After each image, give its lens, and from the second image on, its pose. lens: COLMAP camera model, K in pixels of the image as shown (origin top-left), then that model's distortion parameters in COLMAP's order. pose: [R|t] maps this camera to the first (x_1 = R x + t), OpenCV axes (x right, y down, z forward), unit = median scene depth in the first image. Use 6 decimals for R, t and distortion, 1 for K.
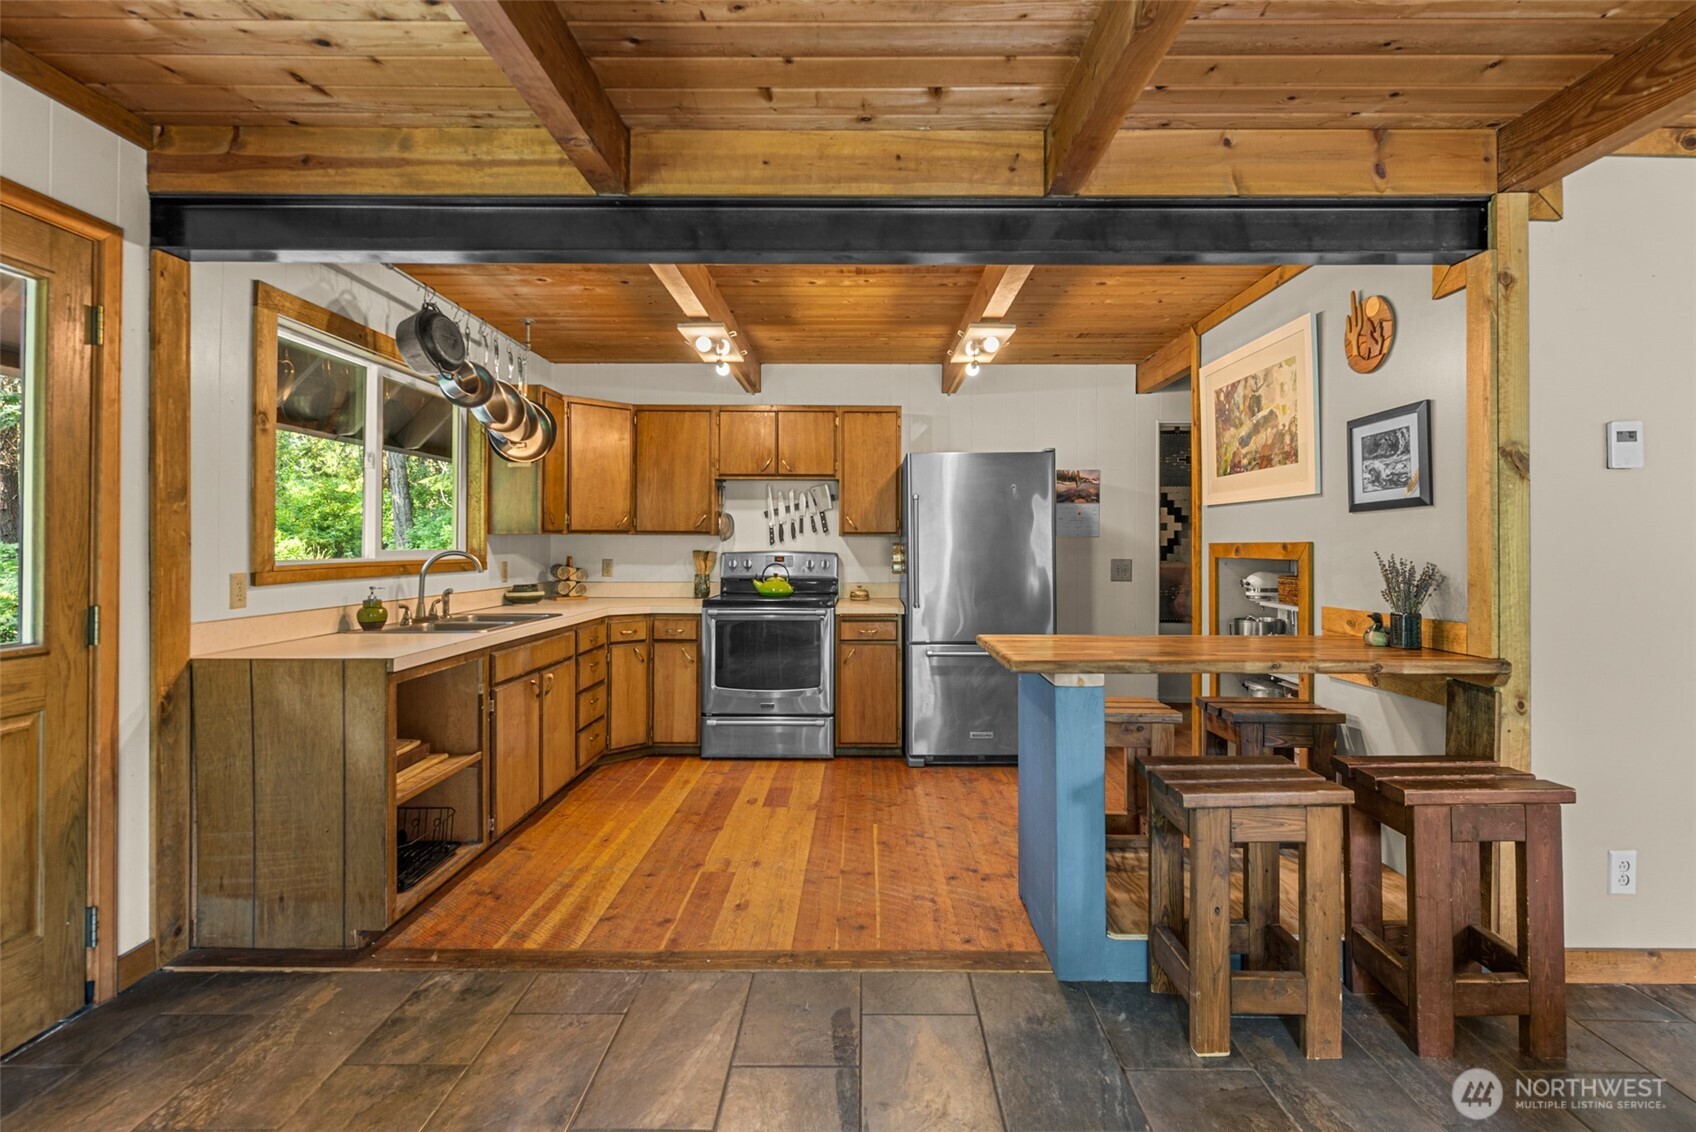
lens RADIAL K [[778.6, 0, 858.1], [0, 778.6, 539.6], [0, 0, 1]] dist [-0.018037, 0.000859]
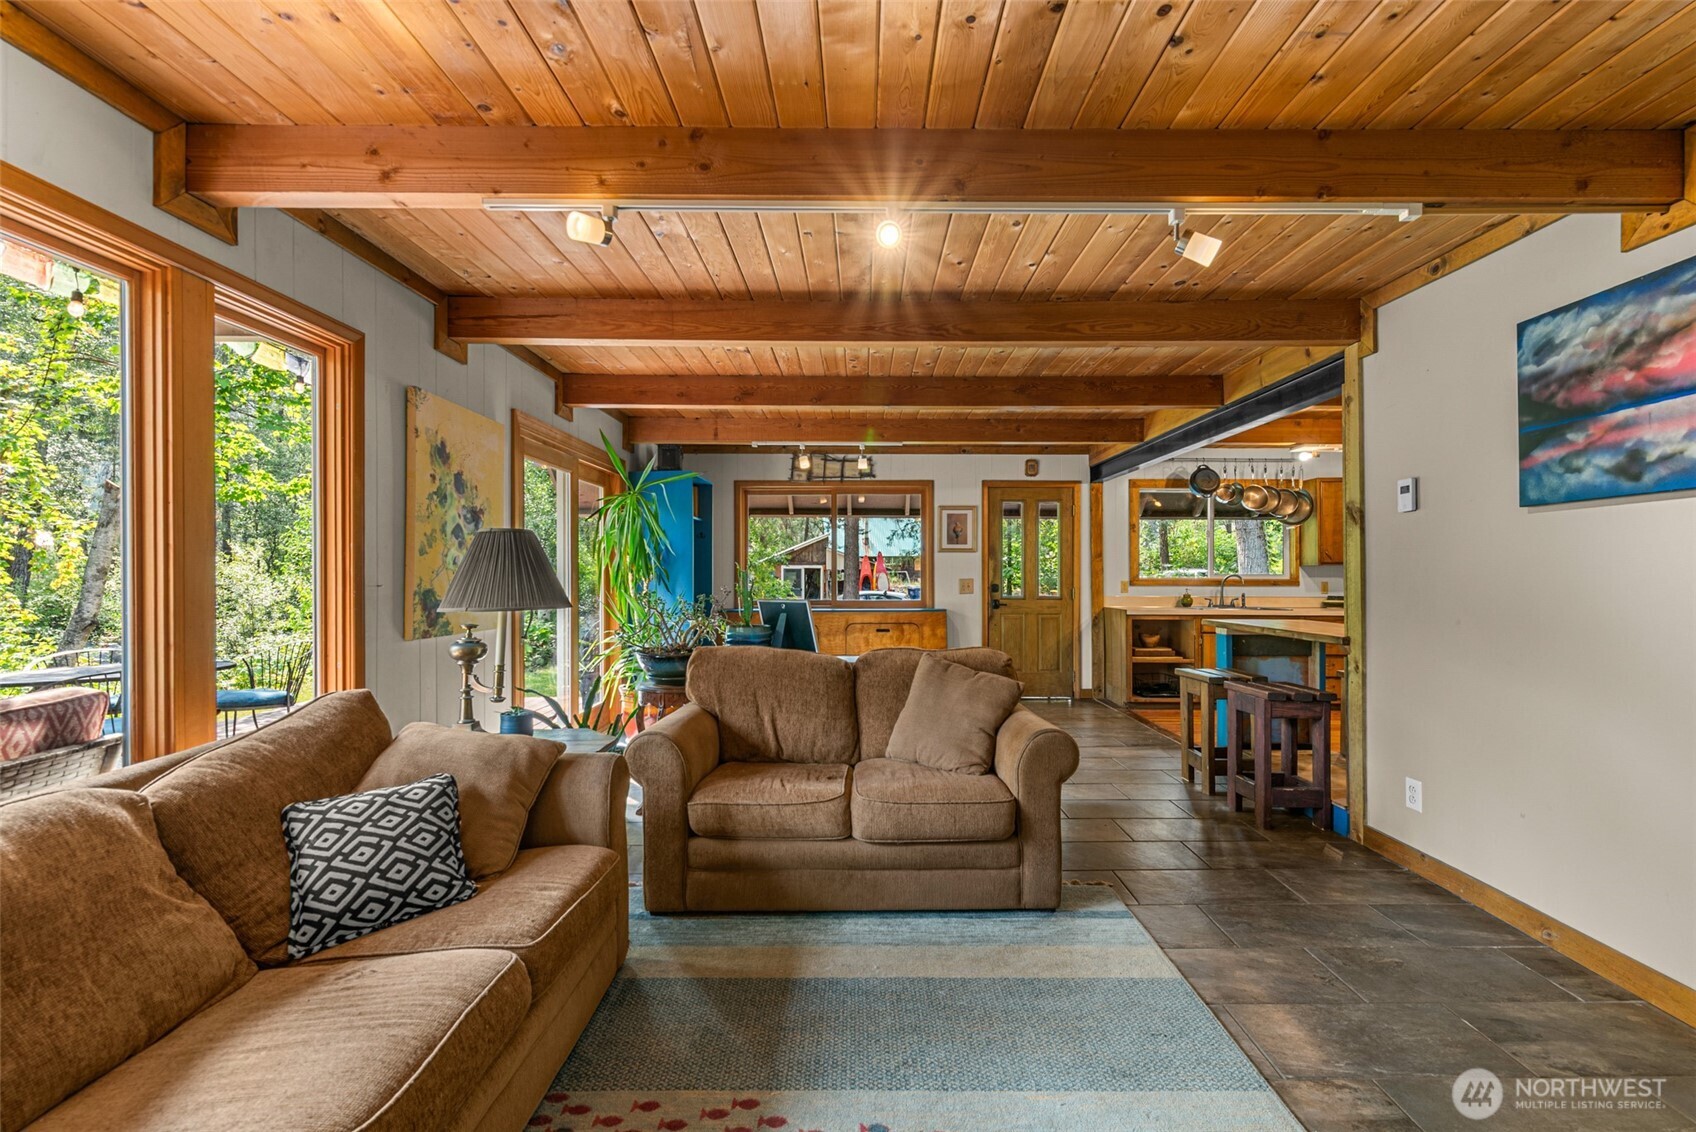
lens RADIAL K [[761.8, 0, 866.3], [0, 761.8, 570.9], [0, 0, 1]] dist [0.001132, -0.000755]
pose [[0.010536, -0.006316, -0.999925, 2.022321], [0.004567, 0.999970, -0.006269, 0.018133], [0.999934, -0.004500, 0.010564, -0.015200]]
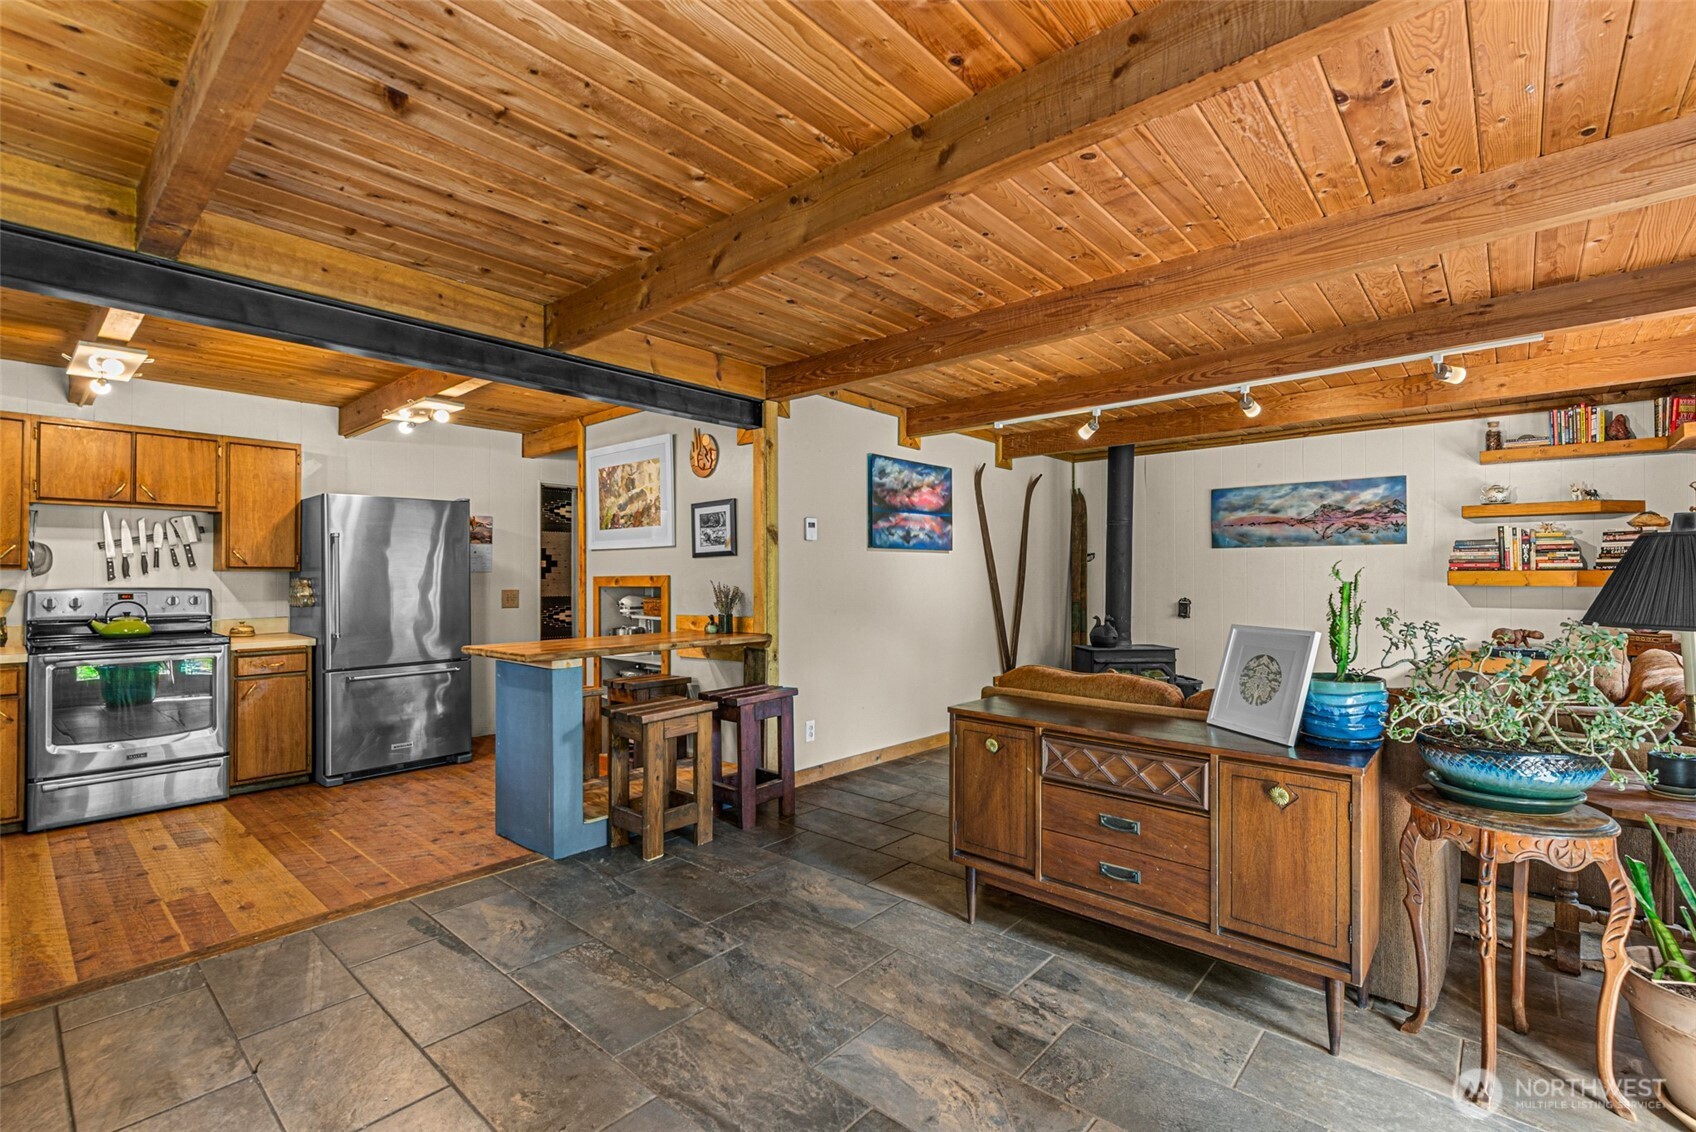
lens RADIAL K [[776.2, 0, 833.0], [0, 776.2, 570.0], [0, 0, 1]] dist [-0.000425, -0.000117]
pose [[0.664096, 0.002367, 0.747644, -0.467475], [0.000979, 0.999991, -0.004036, -0.001394], [-0.747647, 0.003412, 0.664088, -0.389965]]
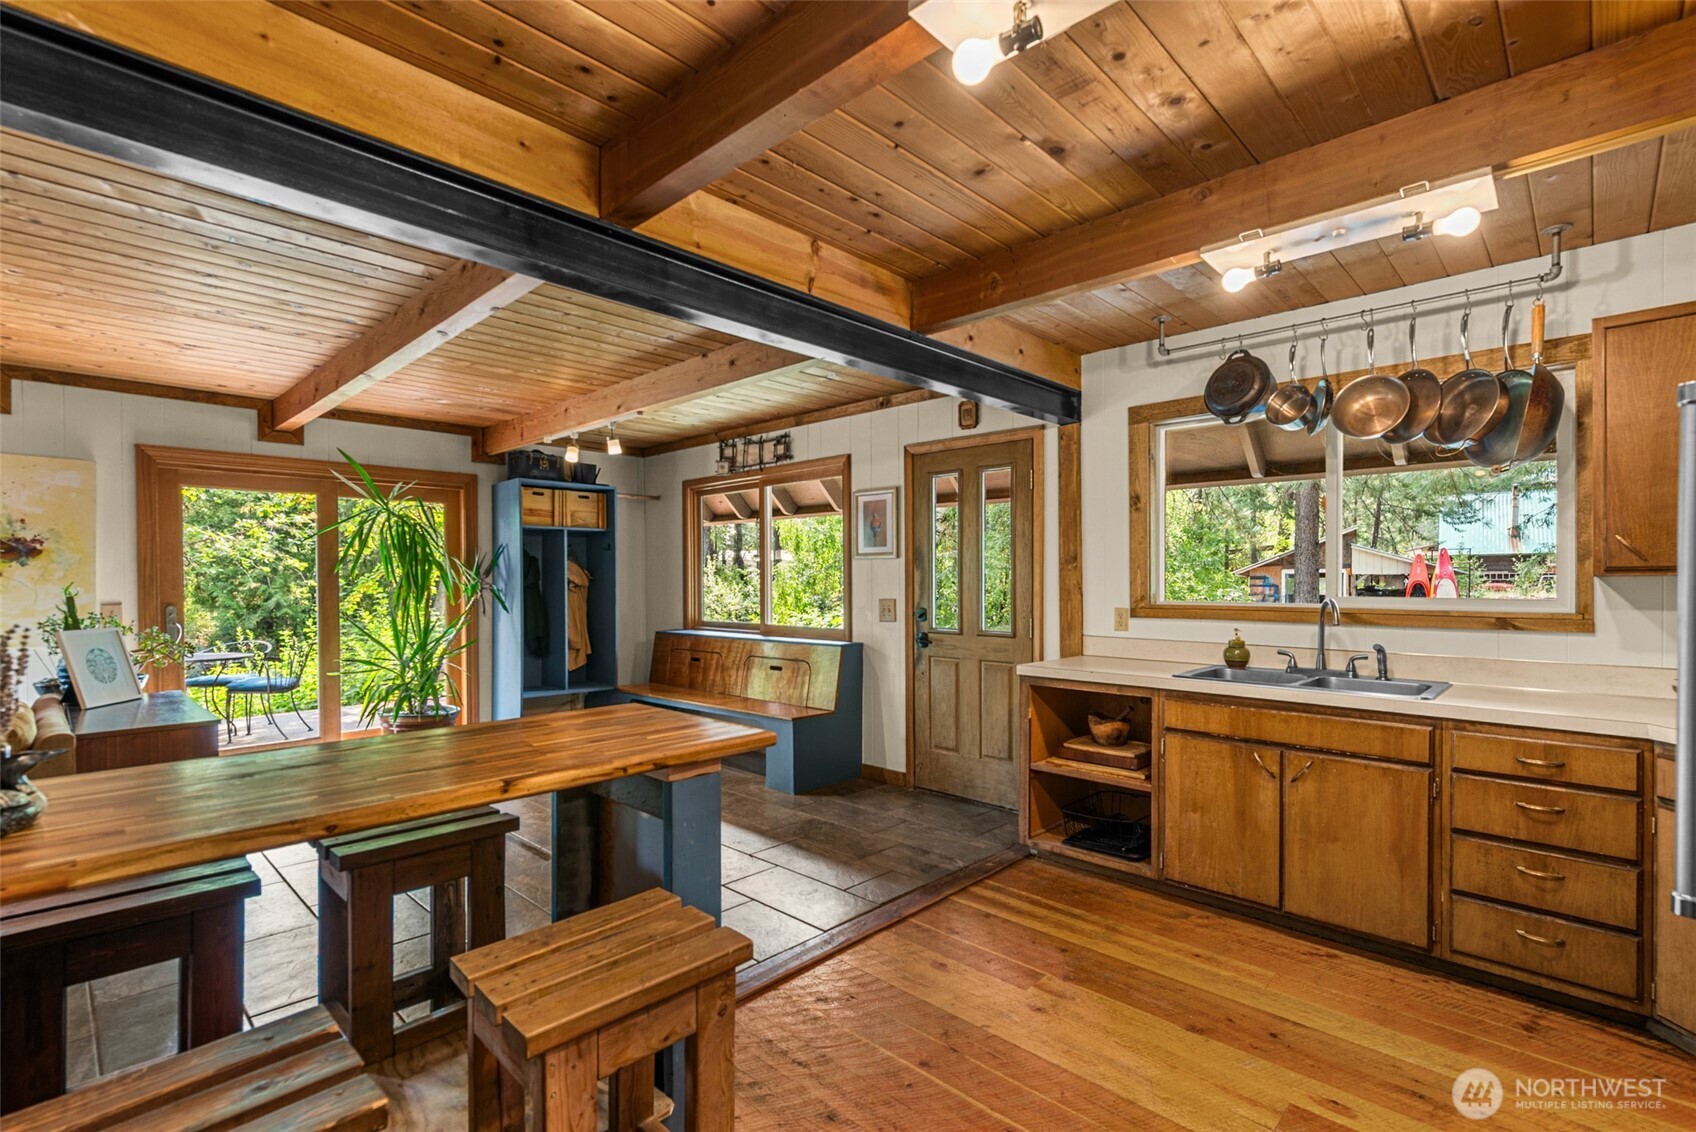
lens RADIAL K [[770.7, 0, 855.5], [0, 770.7, 580.2], [0, 0, 1]] dist [-0.001621, -0.000292]
pose [[-0.683342, 0.001769, -0.730096, 0.632644], [0.005849, 0.999978, -0.003051, -0.008395], [0.730075, -0.006356, -0.683337, 1.598973]]
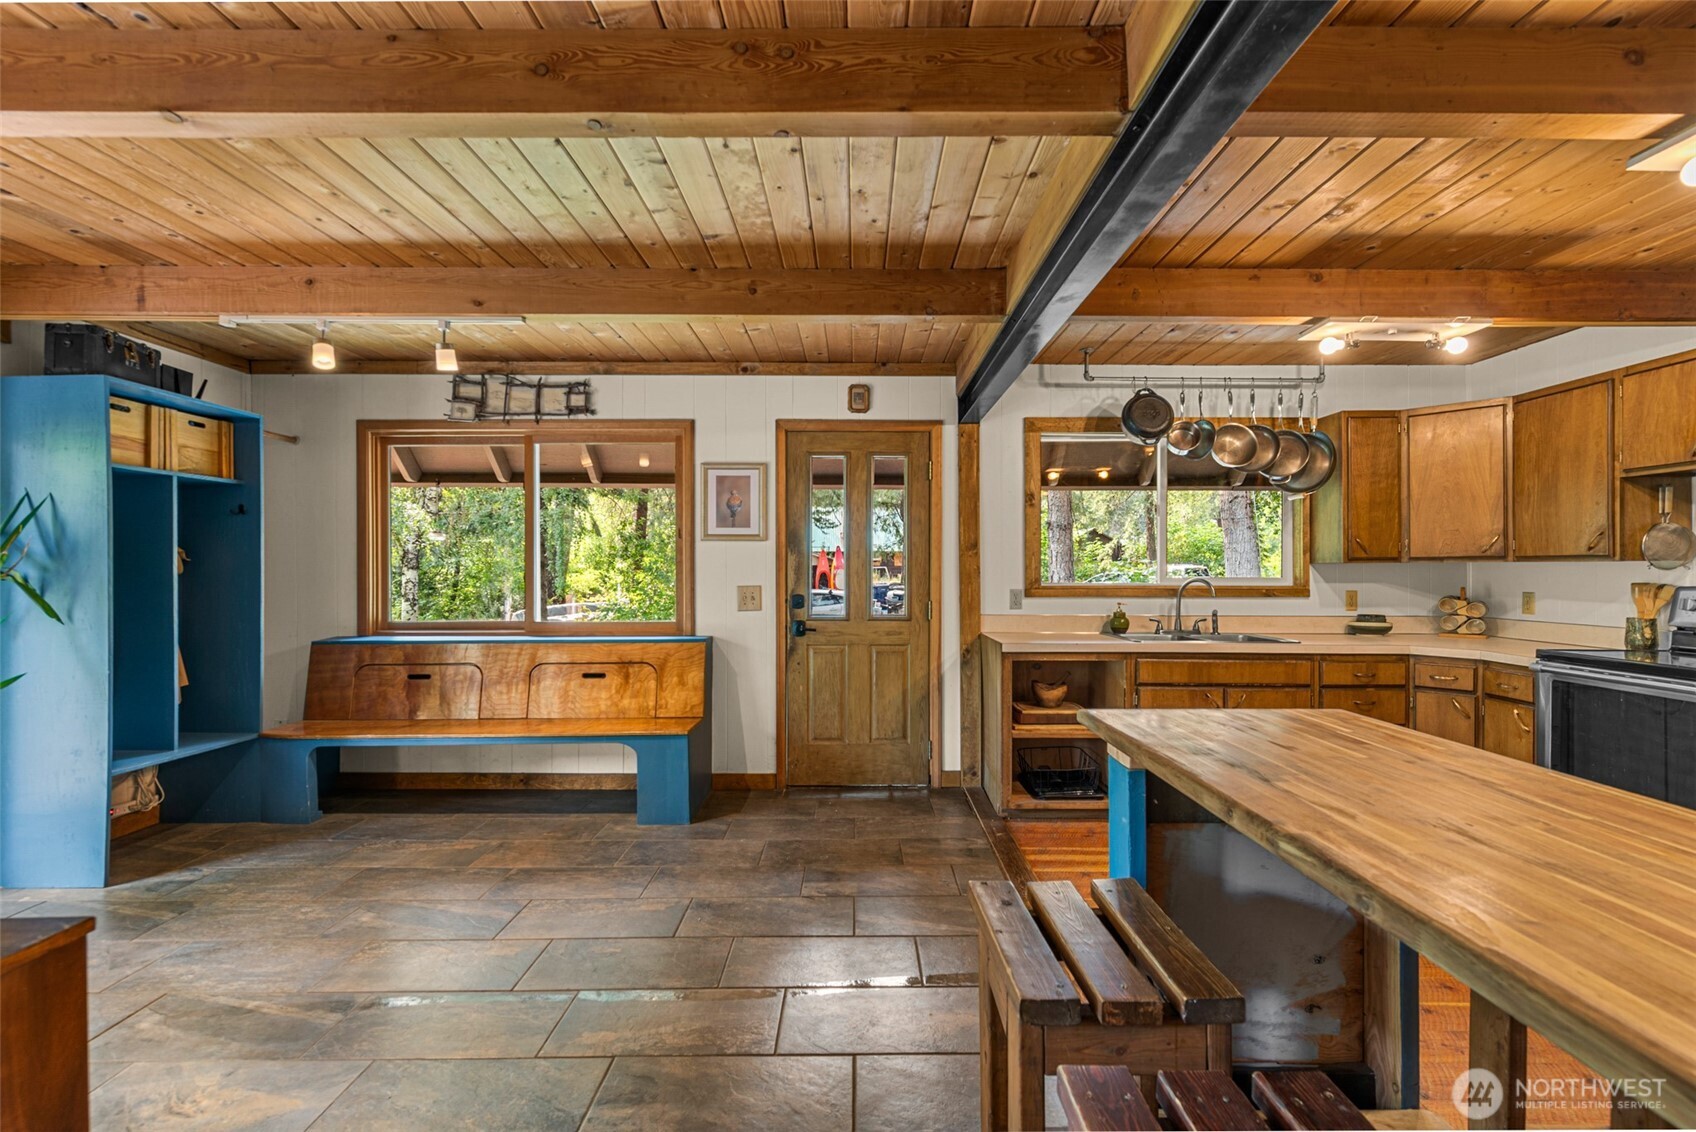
lens RADIAL K [[738.4, 0, 862.1], [0, 738.4, 567.0], [0, 0, 1]] dist [-0.001400, 0.000514]
pose [[0.009990, -0.003848, -0.999943, 0.839716], [0.005135, 0.999980, -0.003797, -0.001931], [0.999937, -0.005097, 0.010009, 0.613177]]
